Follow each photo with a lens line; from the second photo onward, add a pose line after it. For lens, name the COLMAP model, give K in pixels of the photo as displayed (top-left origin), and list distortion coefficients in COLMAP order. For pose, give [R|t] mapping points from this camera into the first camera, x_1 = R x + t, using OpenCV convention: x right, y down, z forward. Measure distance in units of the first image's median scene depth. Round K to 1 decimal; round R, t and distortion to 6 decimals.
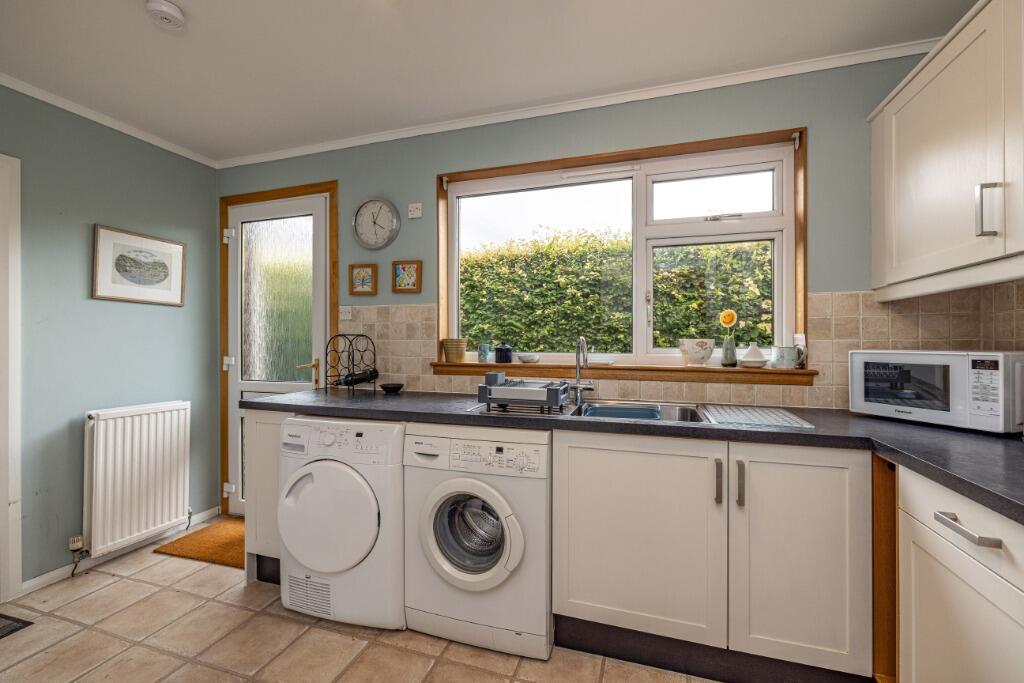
lens RADIAL K [[429.7, 0, 513.1], [0, 429.7, 337.9], [0, 0, 1]] dist [0.000264, -0.000034]
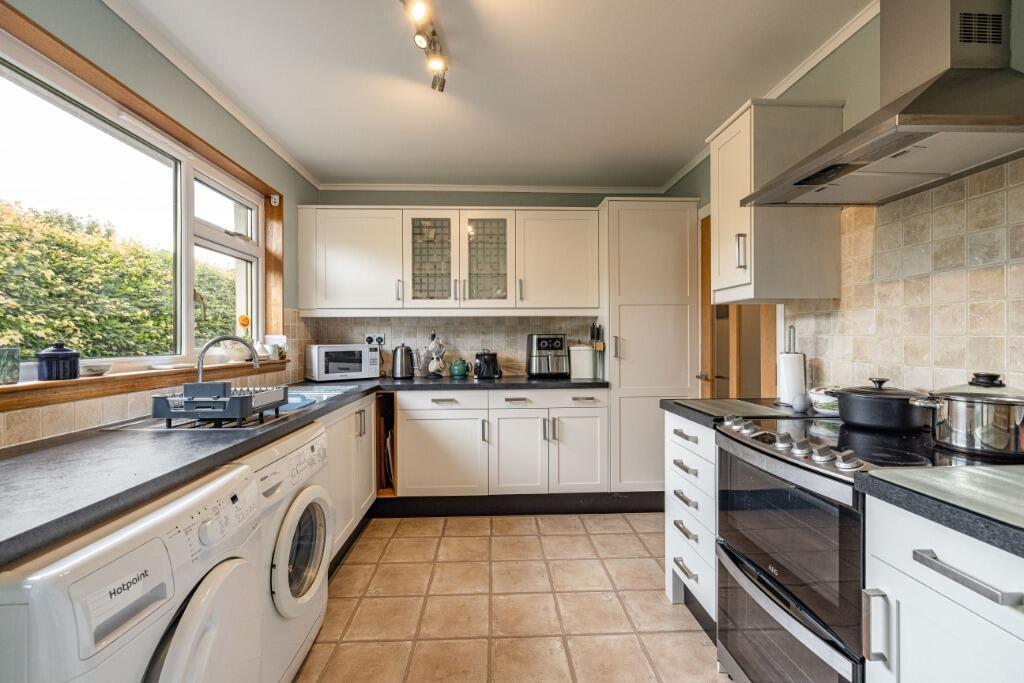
lens RADIAL K [[429.7, 0, 513.1], [0, 429.7, 337.9], [0, 0, 1]] dist [0.000264, -0.000034]
pose [[-0.353740, 0.002859, 0.935339, -0.745703], [-0.002382, 0.999989, -0.003957, 0.001826], [-0.935341, -0.003628, -0.353730, 0.600851]]
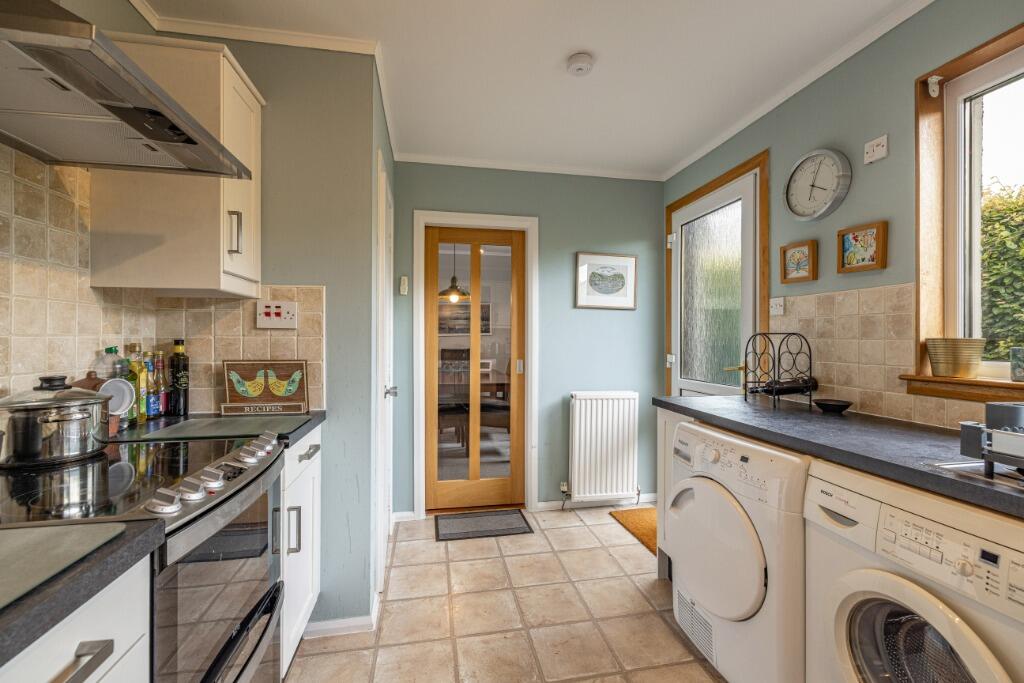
lens RADIAL K [[429.7, 0, 513.1], [0, 429.7, 337.9], [0, 0, 1]] dist [0.000264, -0.000034]
pose [[0.480076, 0.000710, -0.877227, 0.094556], [0.002201, 0.999996, 0.002014, -0.001002], [0.877224, -0.002897, 0.480072, 0.172327]]
